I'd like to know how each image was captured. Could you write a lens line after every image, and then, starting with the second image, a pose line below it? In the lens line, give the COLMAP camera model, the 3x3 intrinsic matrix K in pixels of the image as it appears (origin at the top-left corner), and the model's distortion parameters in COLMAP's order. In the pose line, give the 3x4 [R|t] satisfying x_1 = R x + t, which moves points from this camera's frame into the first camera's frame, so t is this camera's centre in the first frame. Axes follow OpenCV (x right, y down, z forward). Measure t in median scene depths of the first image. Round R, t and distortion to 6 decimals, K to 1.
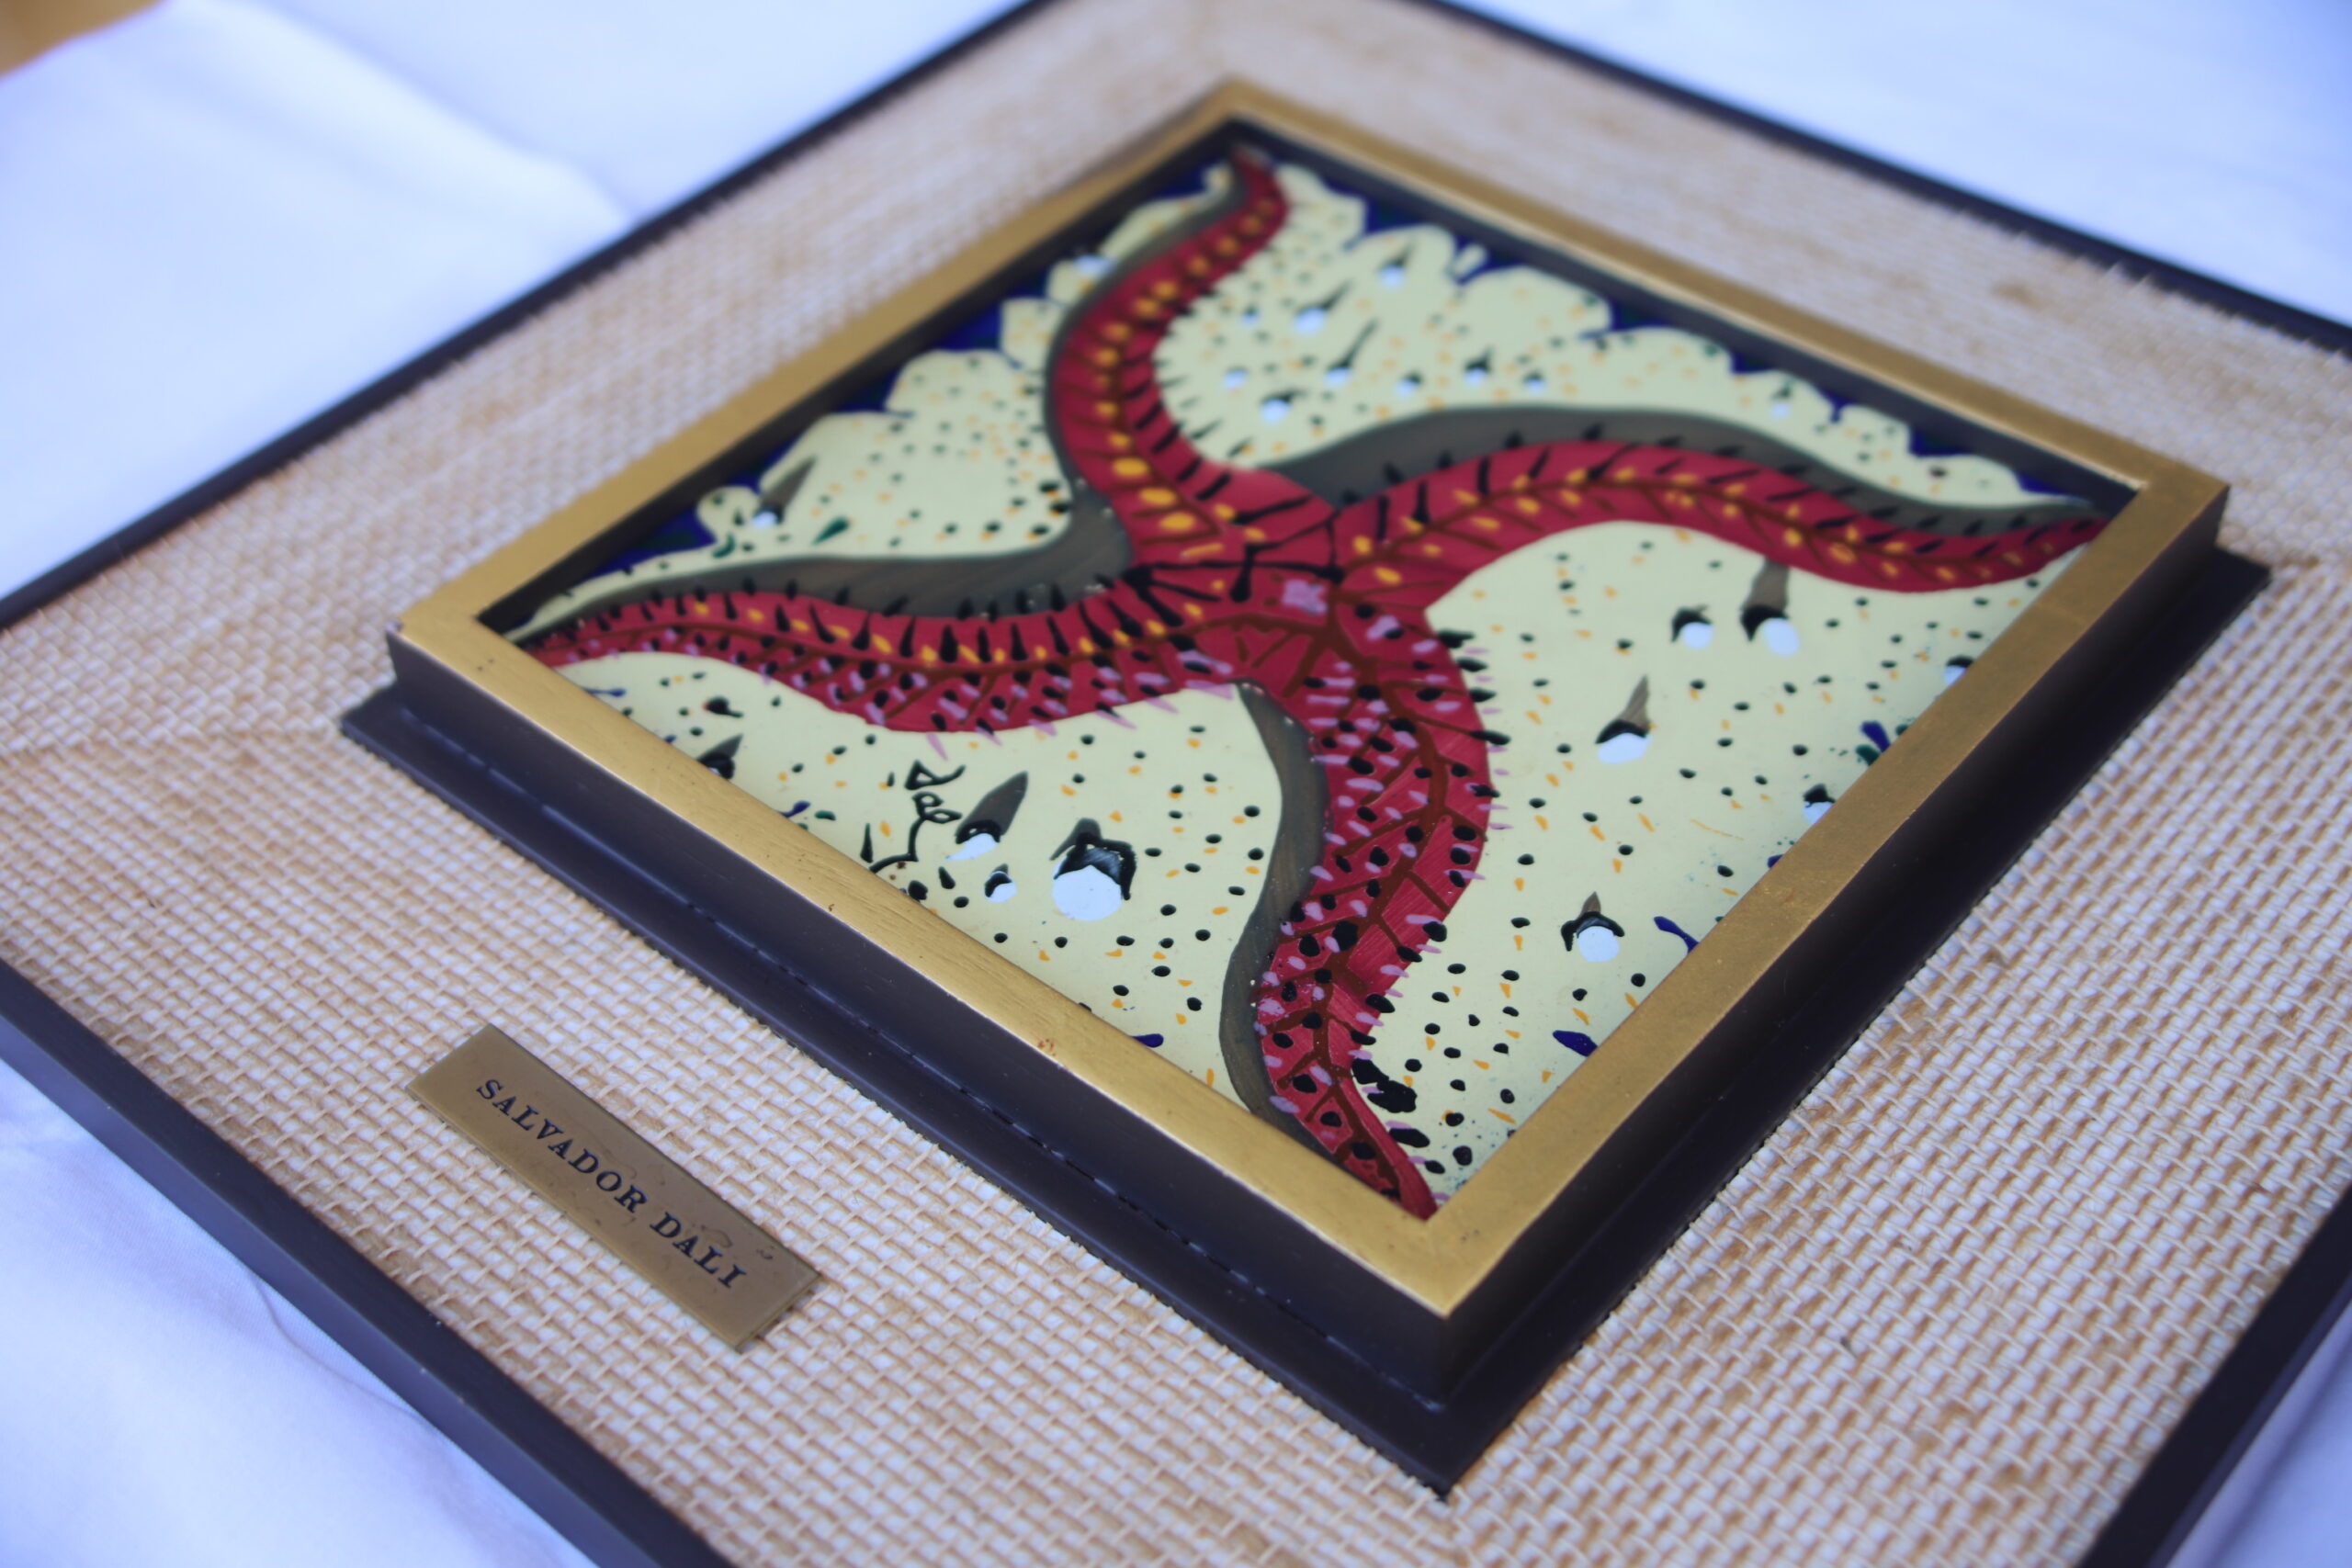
lens RADIAL K [[2860.7, 0, 1176.0], [0, 2860.7, 784.0], [0, 0, 1]] dist [0.002656, 0.018623]
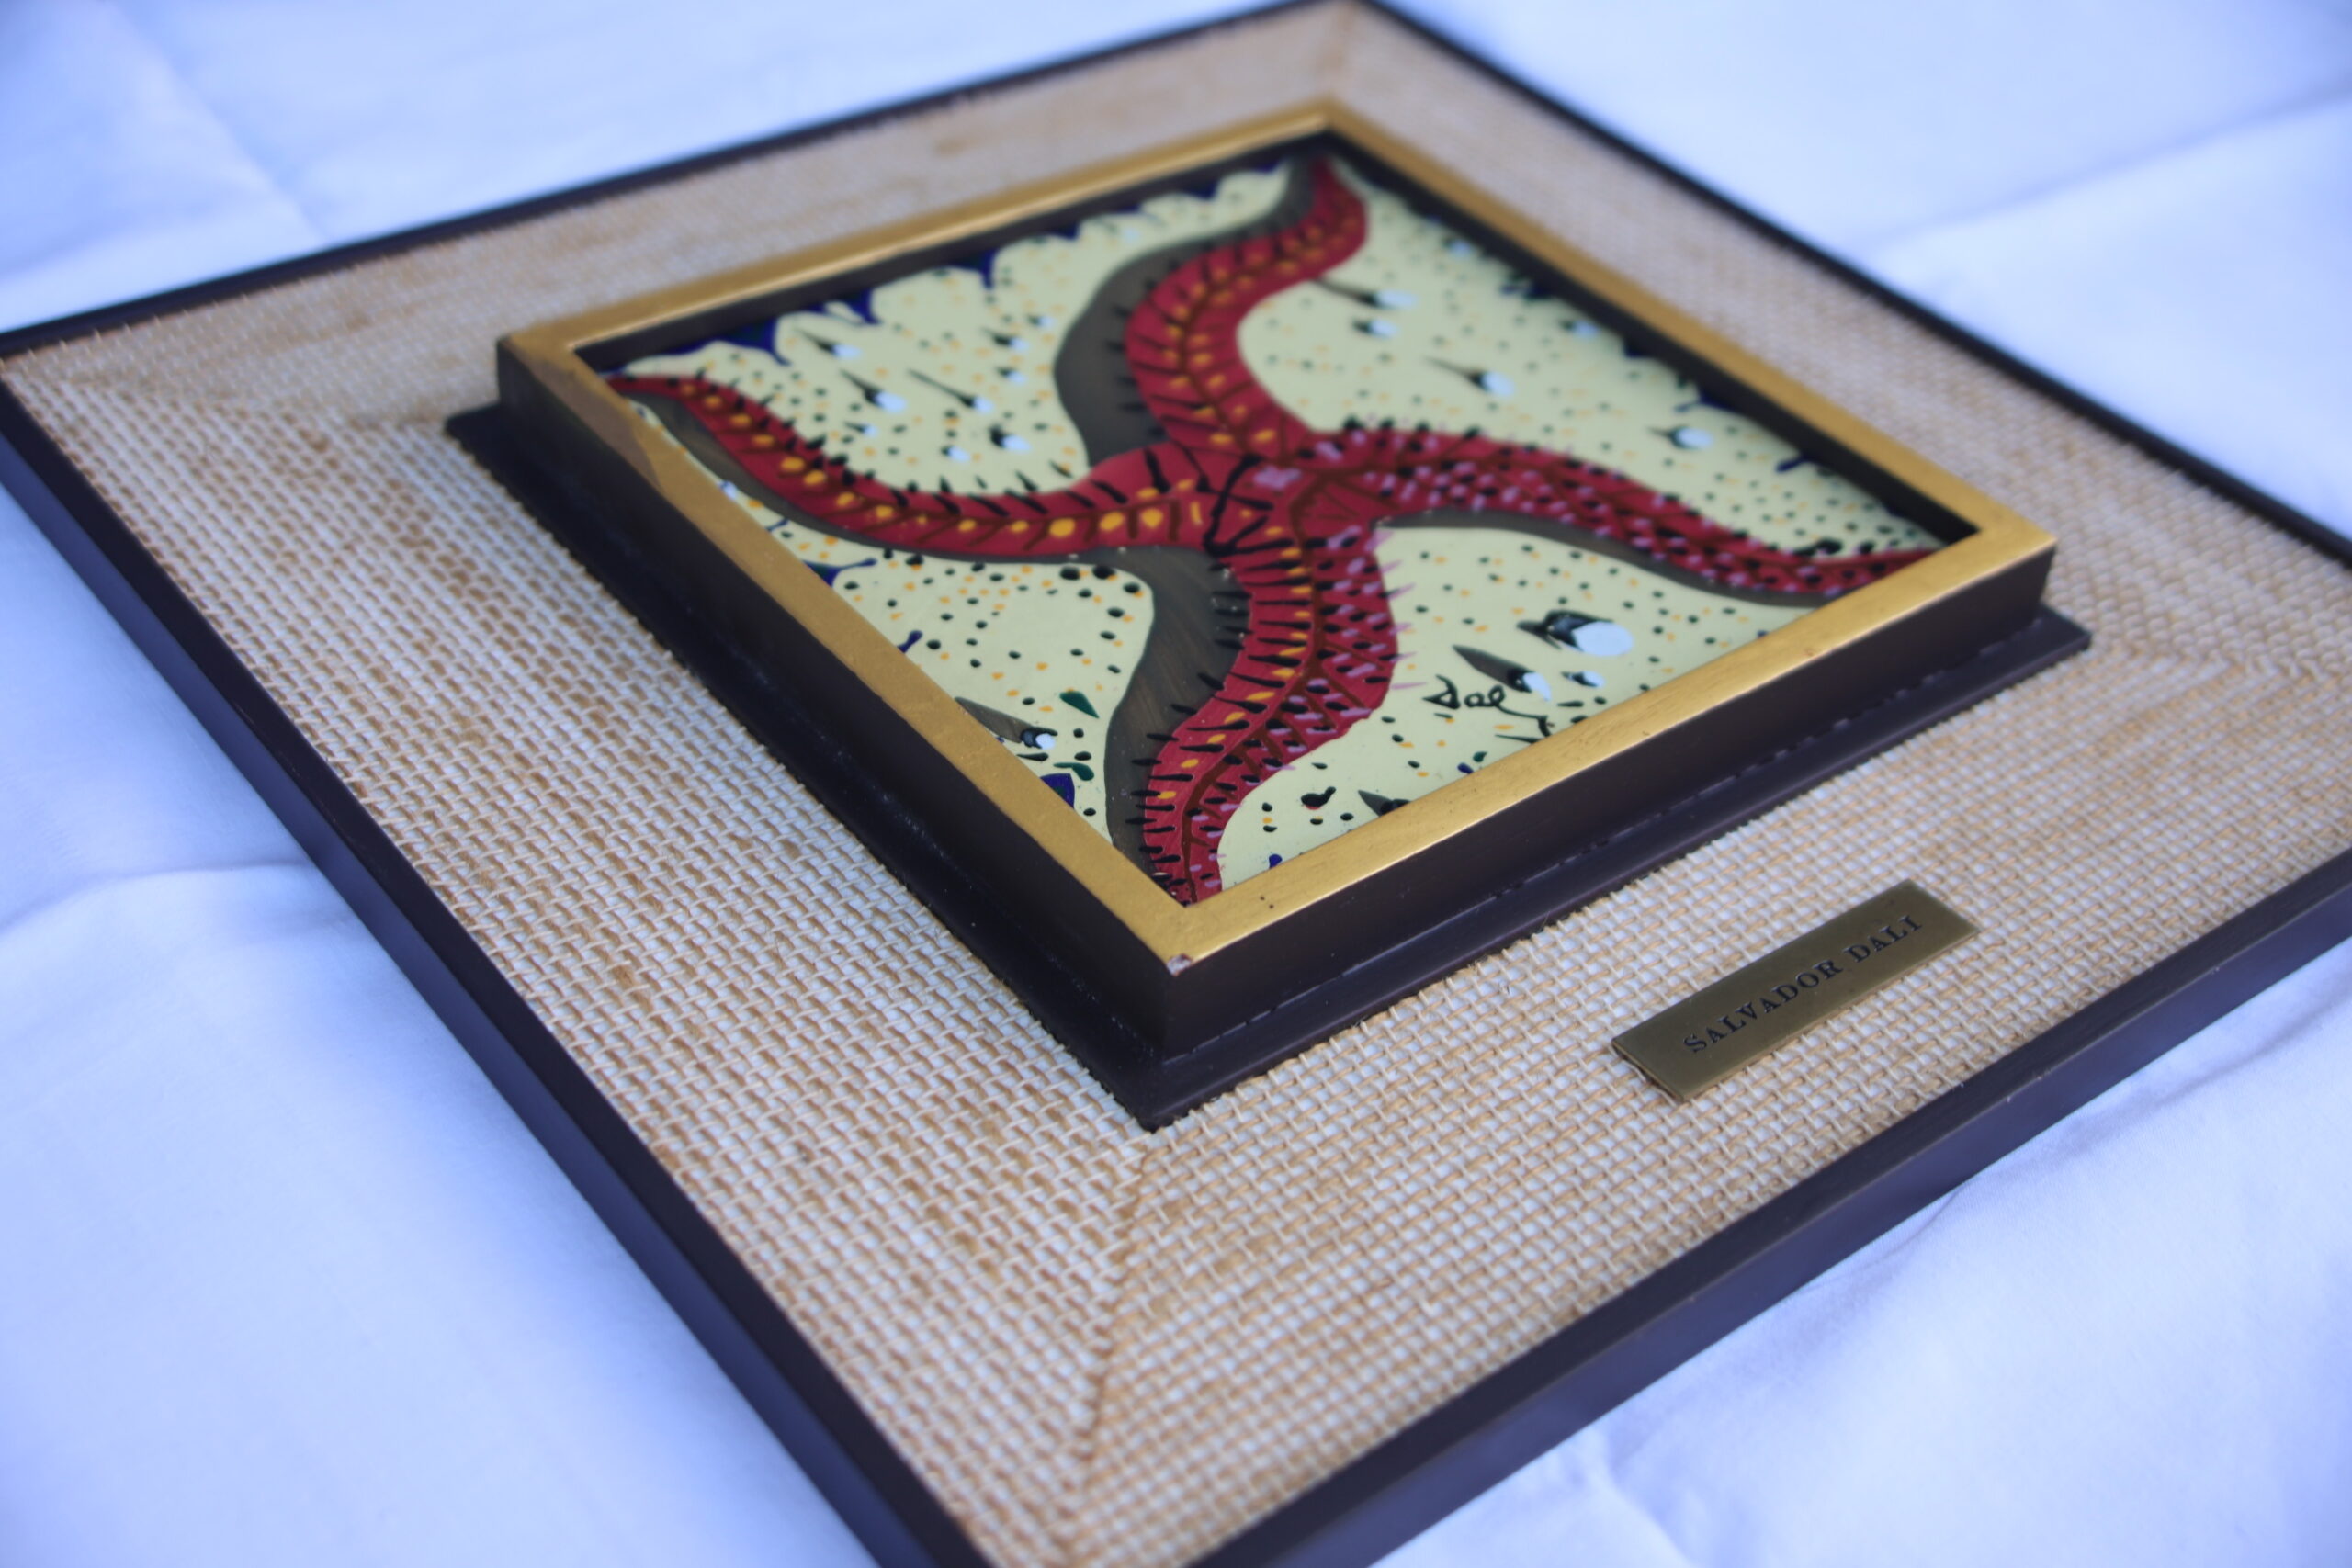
lens RADIAL K [[2860.7, 0, 1176.0], [0, 2860.7, 784.0], [0, 0, 1]] dist [0.002656, 0.018623]
pose [[0.191205, -0.583623, 0.789192, -1.010970], [0.624161, 0.692824, 0.361135, -0.449327], [-0.757538, 0.423532, 0.496747, 0.525605]]
